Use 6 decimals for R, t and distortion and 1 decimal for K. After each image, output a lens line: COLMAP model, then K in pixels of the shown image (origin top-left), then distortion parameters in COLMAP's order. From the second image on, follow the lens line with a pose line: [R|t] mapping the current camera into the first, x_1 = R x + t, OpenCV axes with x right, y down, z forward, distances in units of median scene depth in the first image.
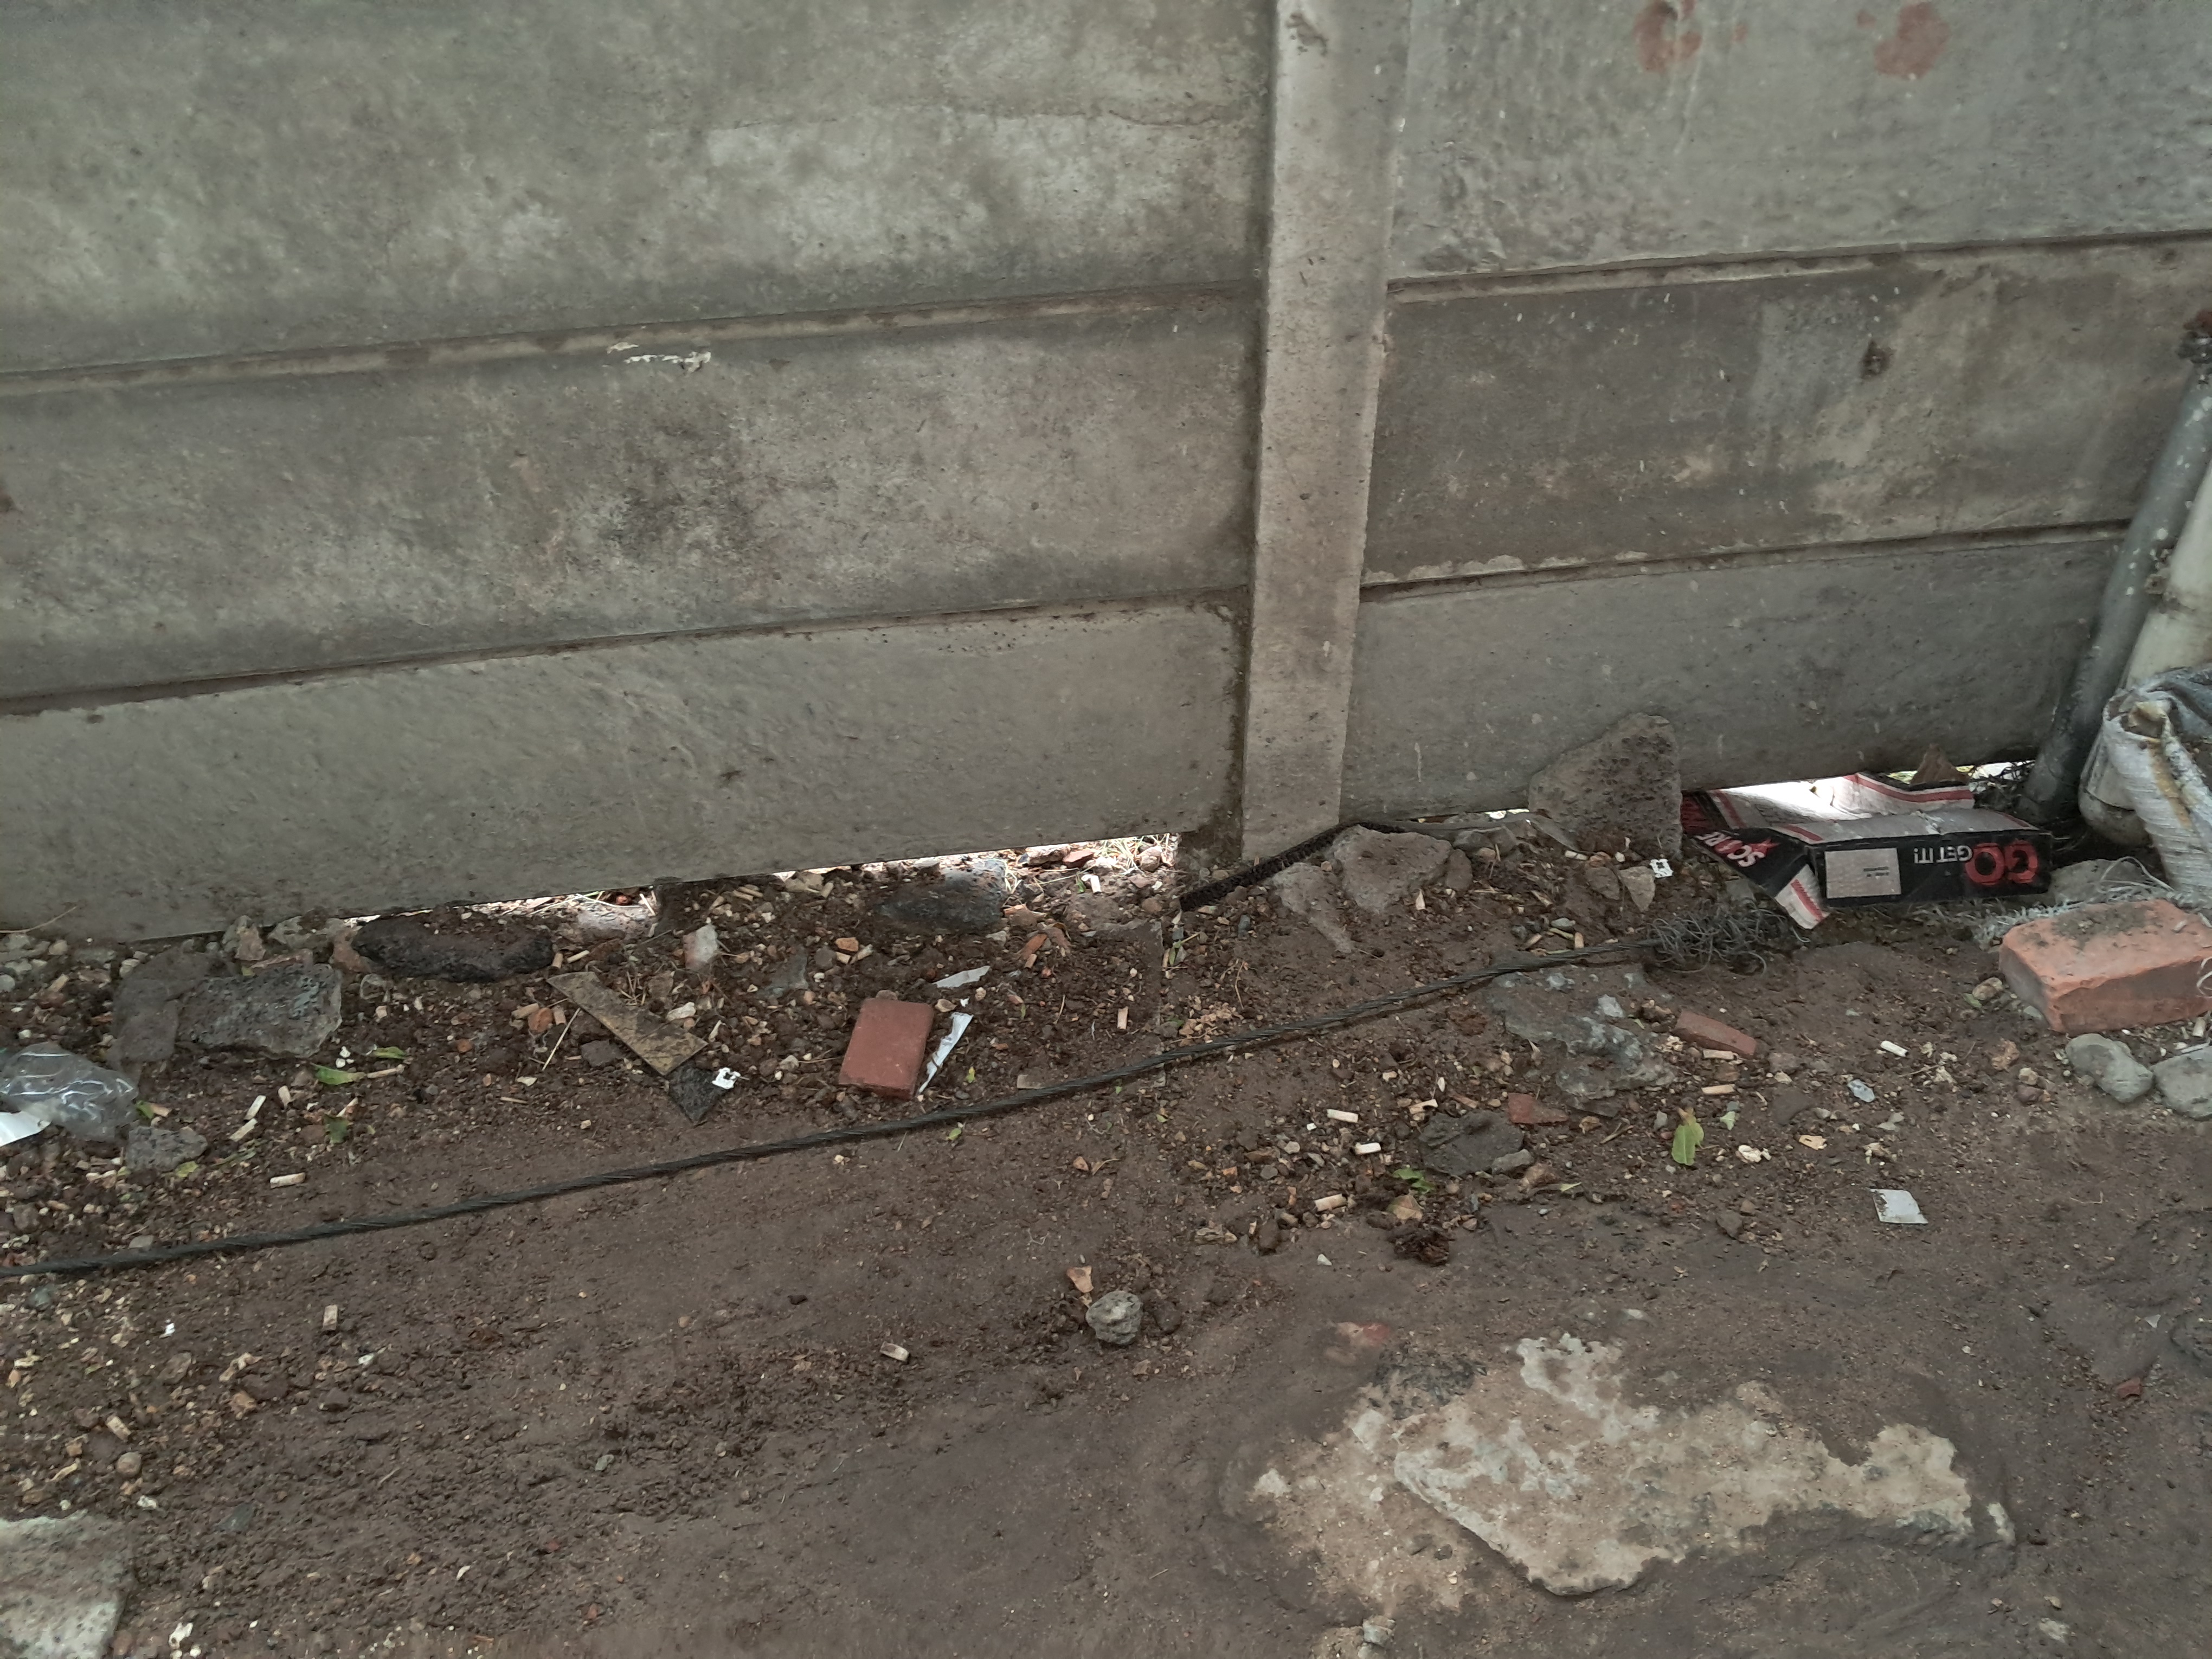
lens RADIAL K [[1755.5, 0, 1100.5], [0, 1755.5, 848.1], [0, 0, 1]] dist [0.005032, -0.011626]
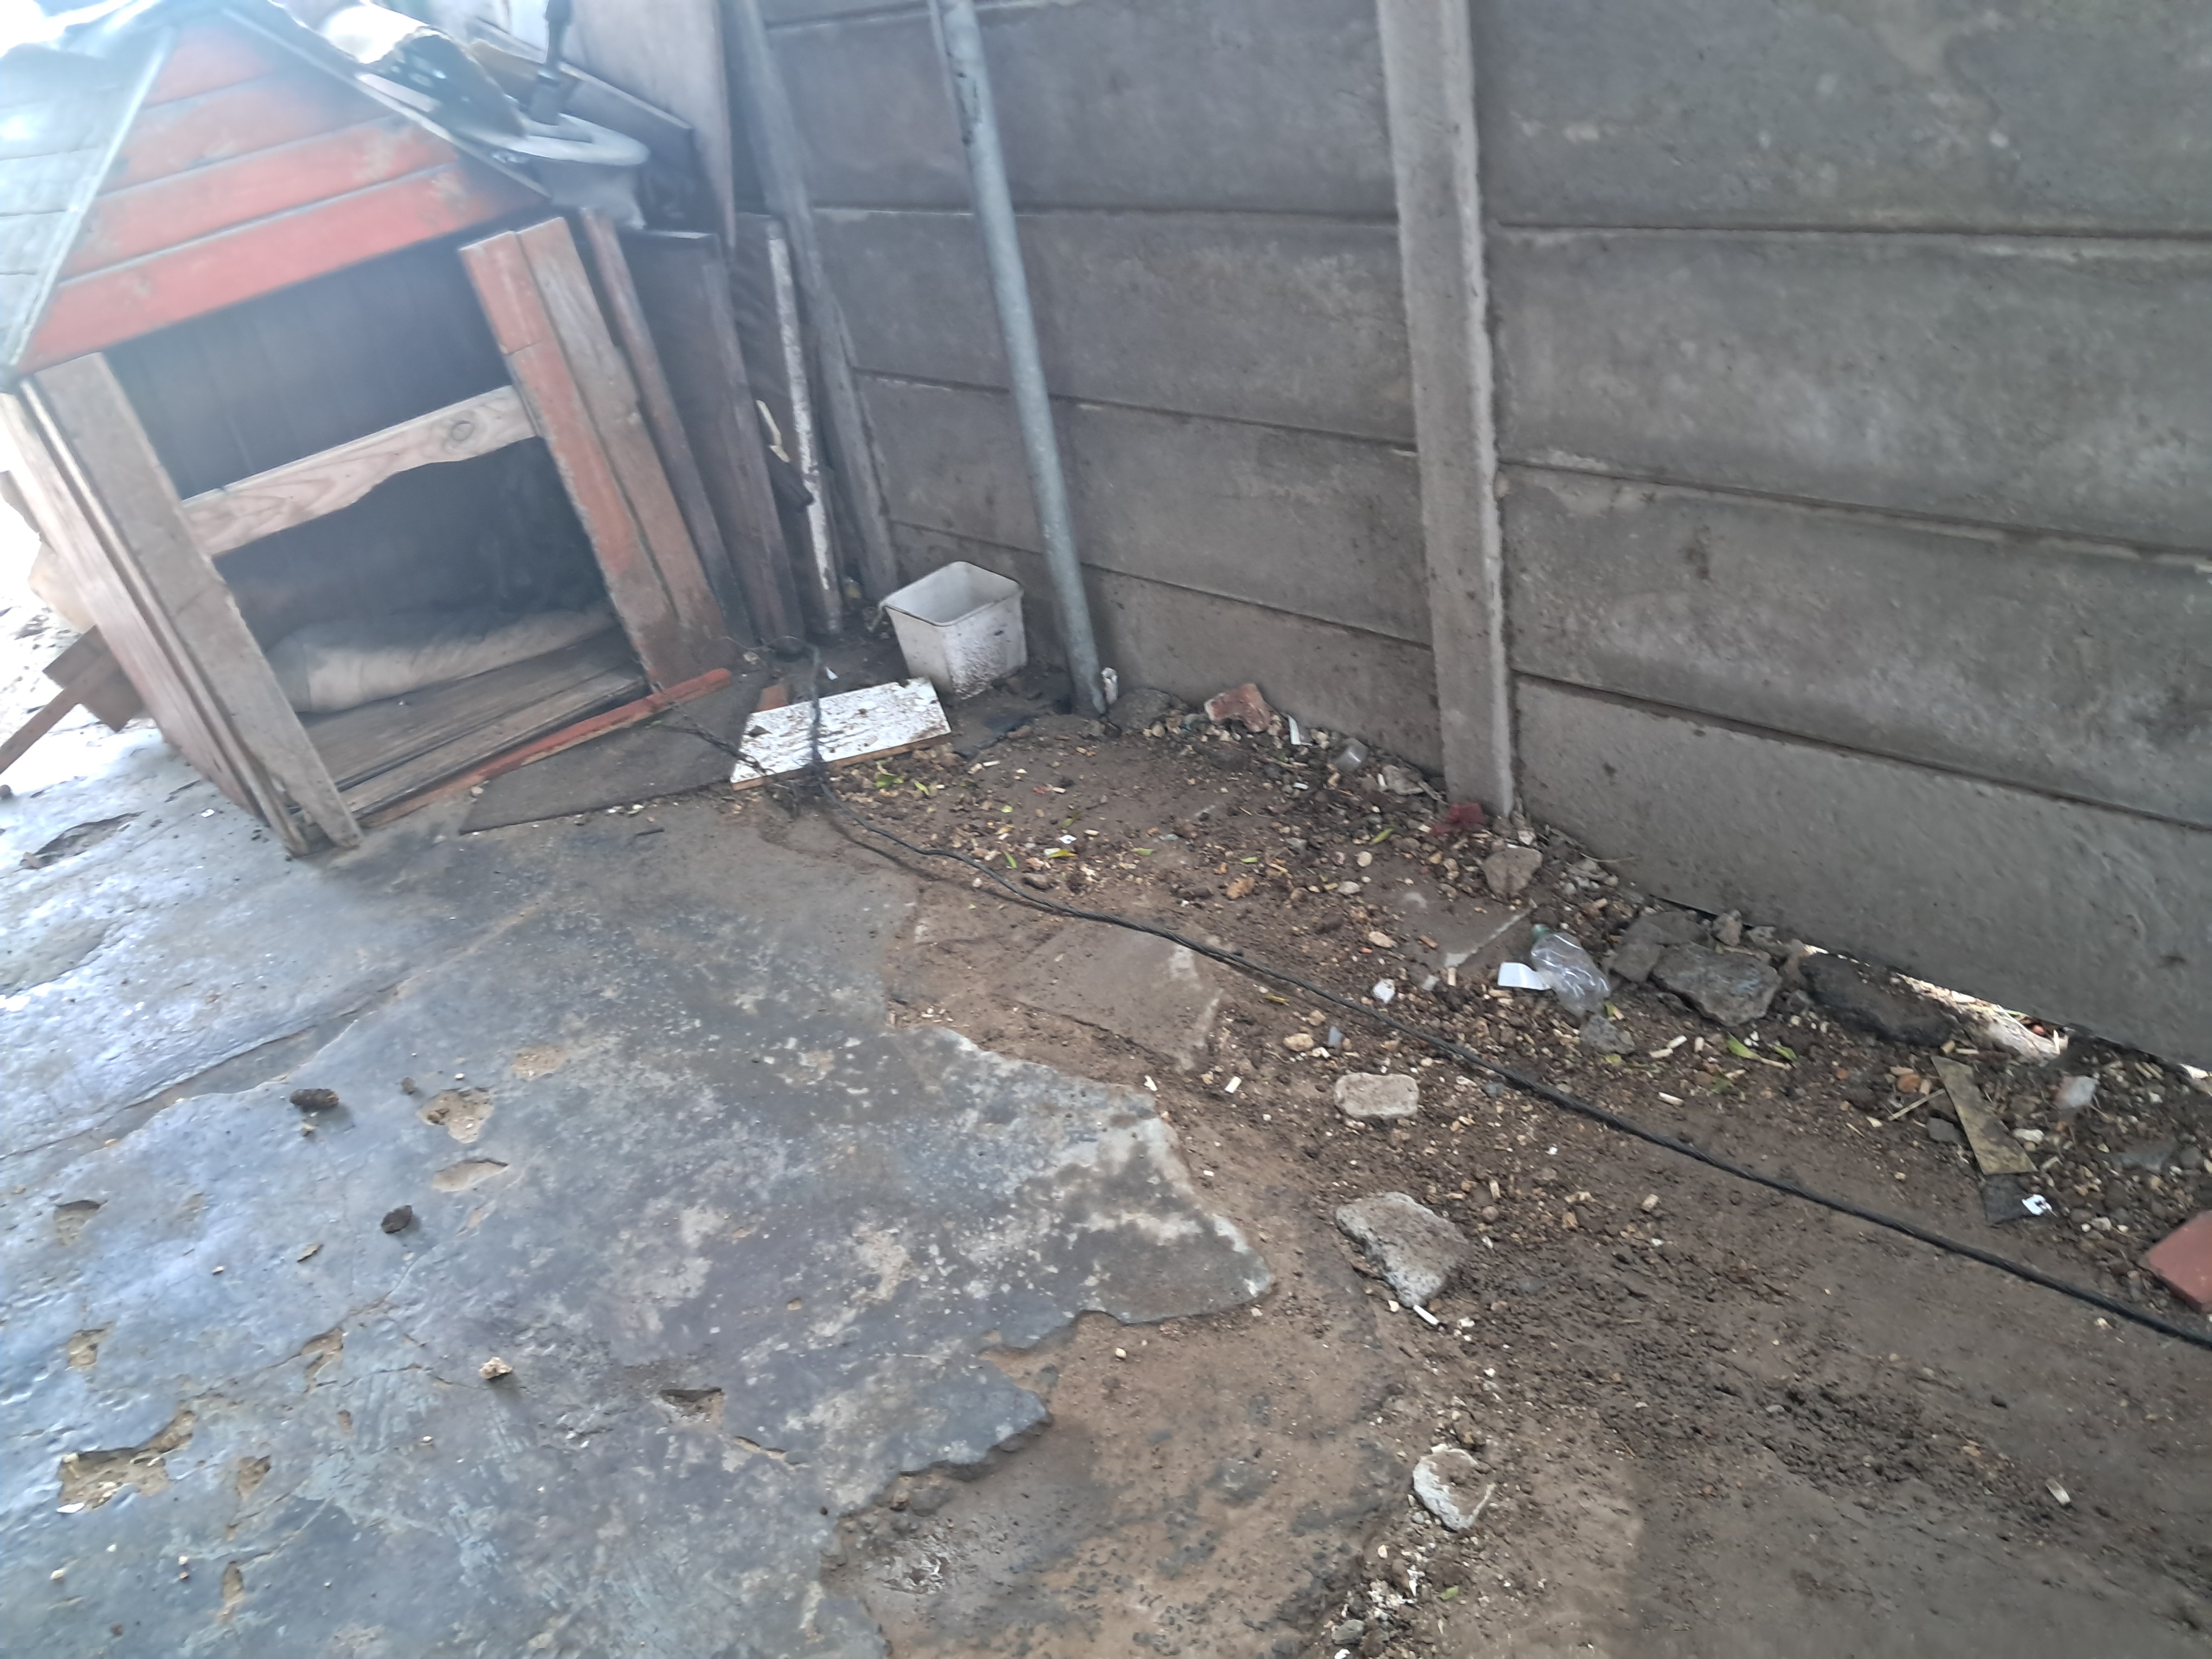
lens RADIAL K [[1746.4, 0, 1106.5], [0, 1746.4, 854.8], [0, 0, 1]] dist [0.010545, -0.055795]
pose [[0.579593, 0.350164, -0.735838, 0.190795], [-0.381841, 0.914407, 0.134377, 0.006238], [0.719909, 0.203089, 0.663691, -0.211431]]
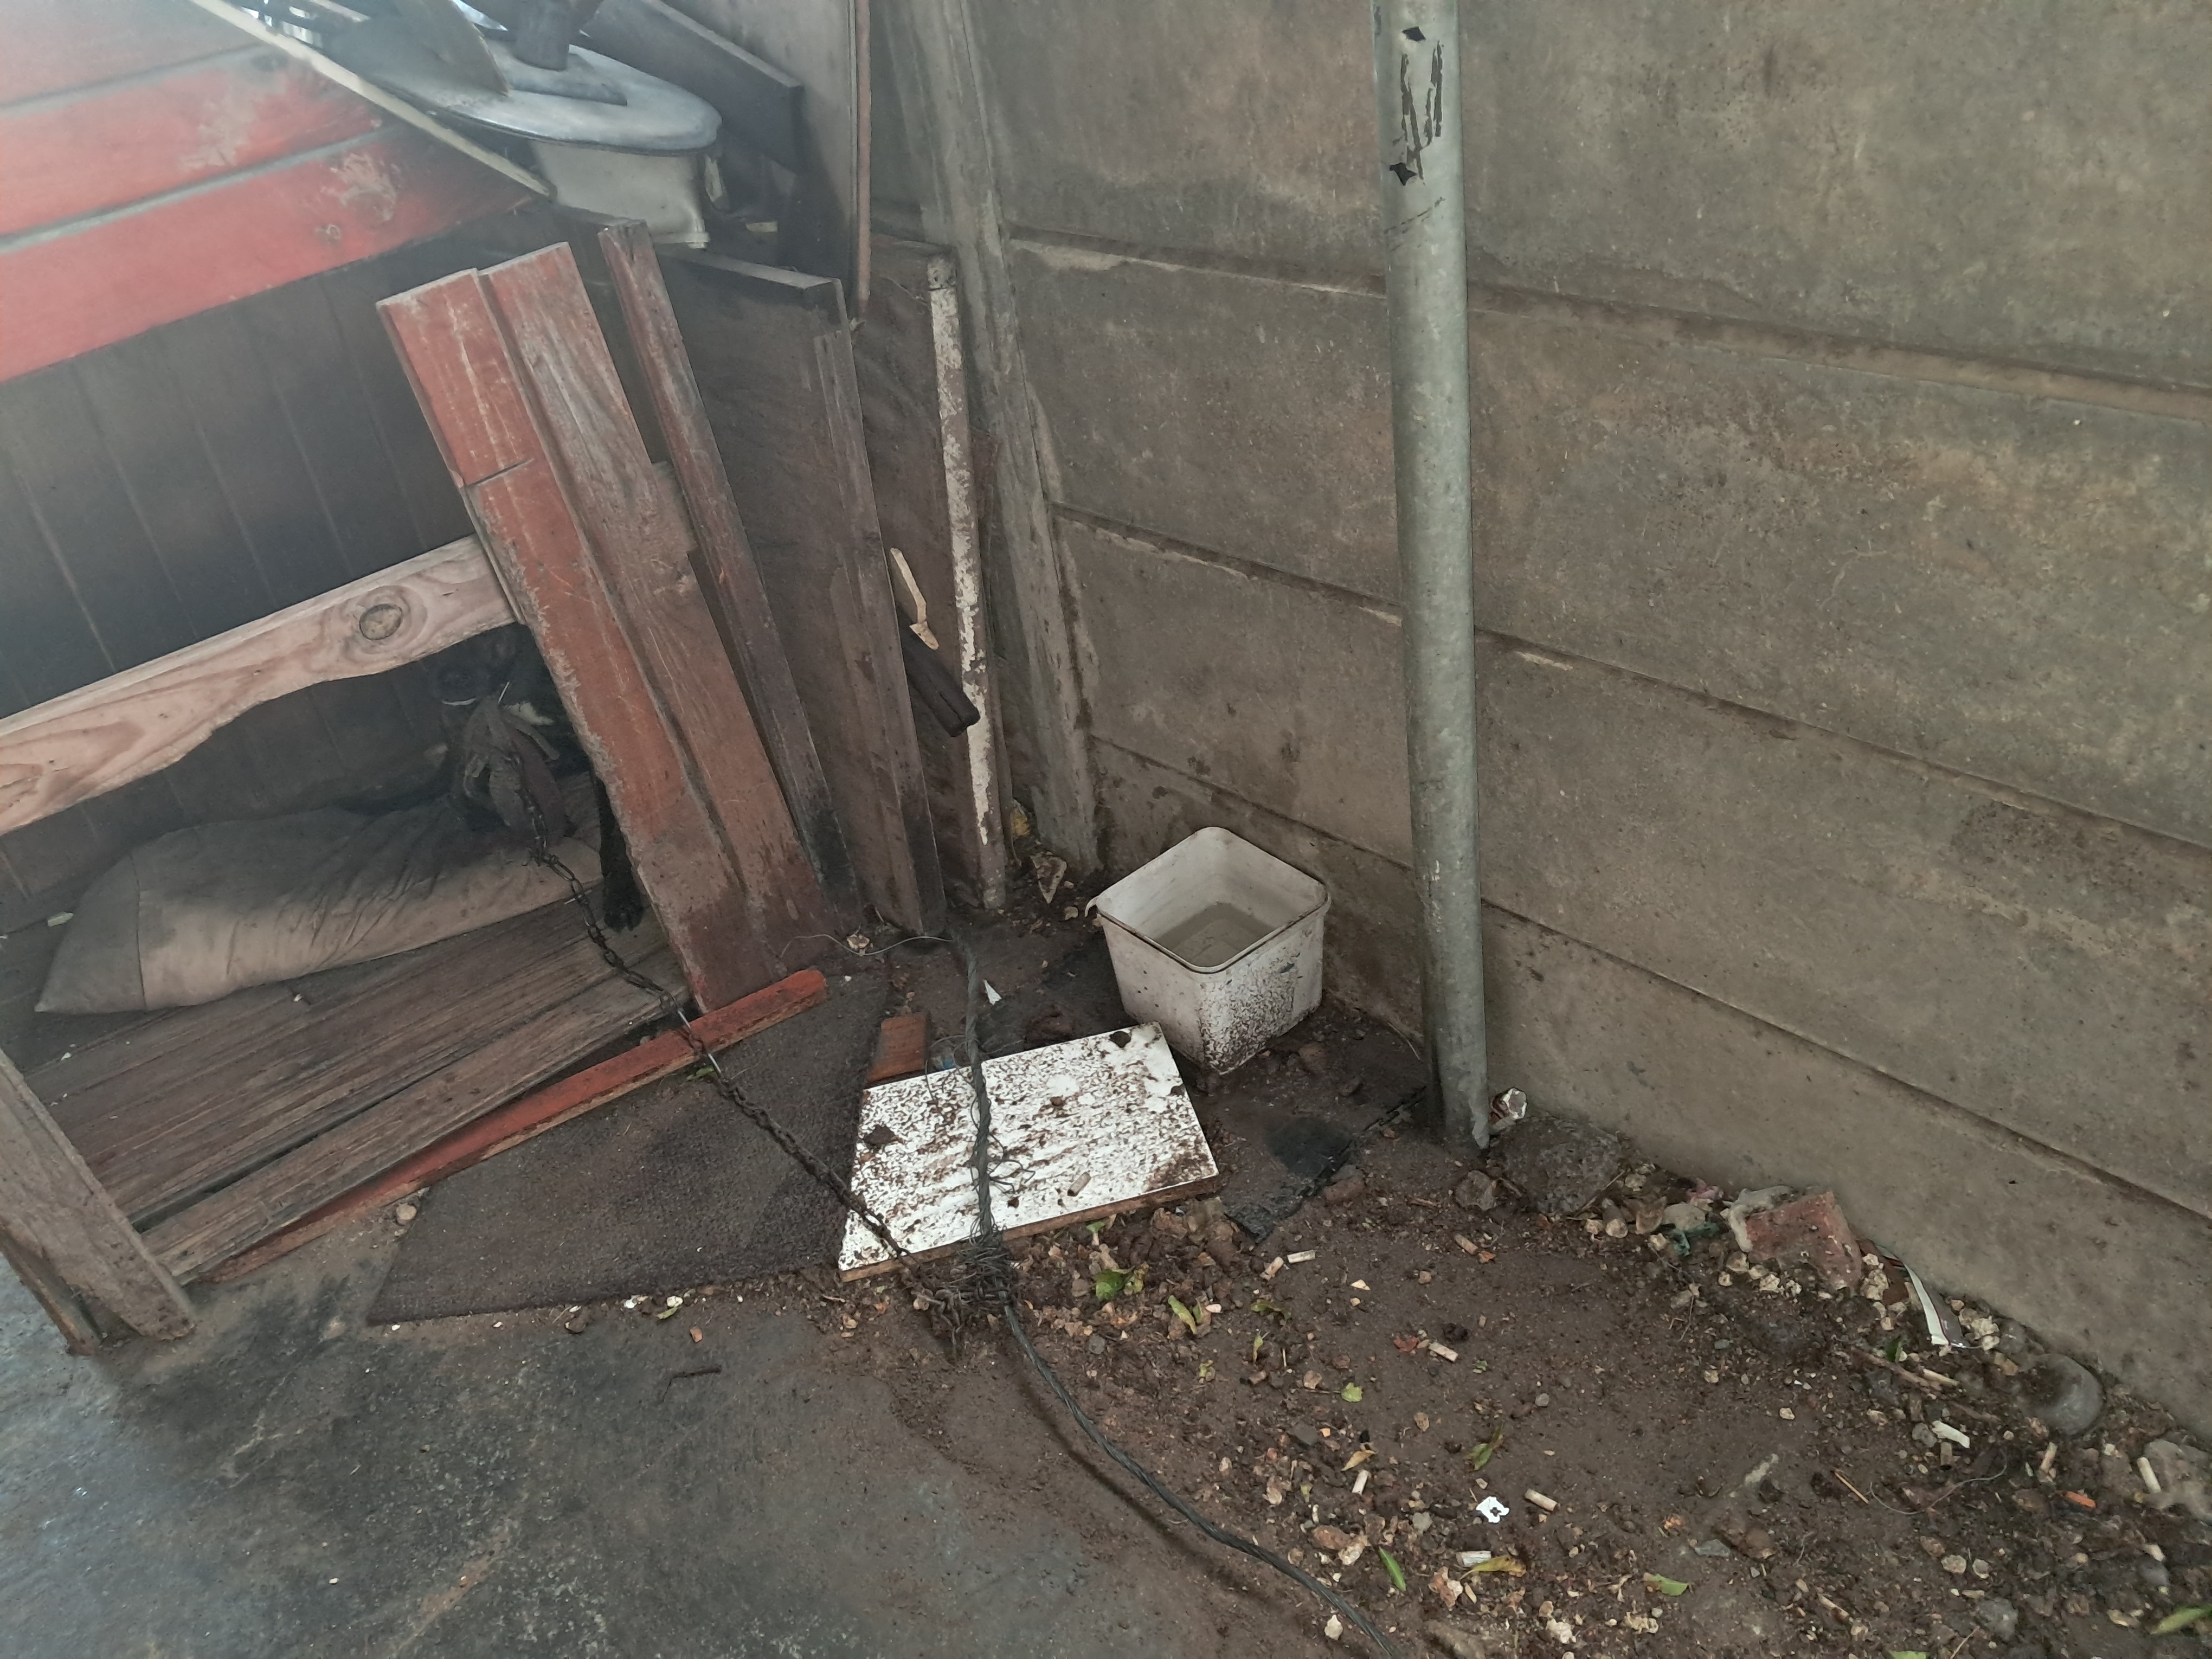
lens RADIAL K [[1755.5, 0, 1100.5], [0, 1755.5, 848.1], [0, 0, 1]] dist [0.005032, -0.011626]
pose [[0.555816, 0.401738, -0.727788, -0.701321], [-0.413923, 0.892976, 0.176807, -0.145023], [0.720927, 0.202976, 0.662619, 0.086736]]
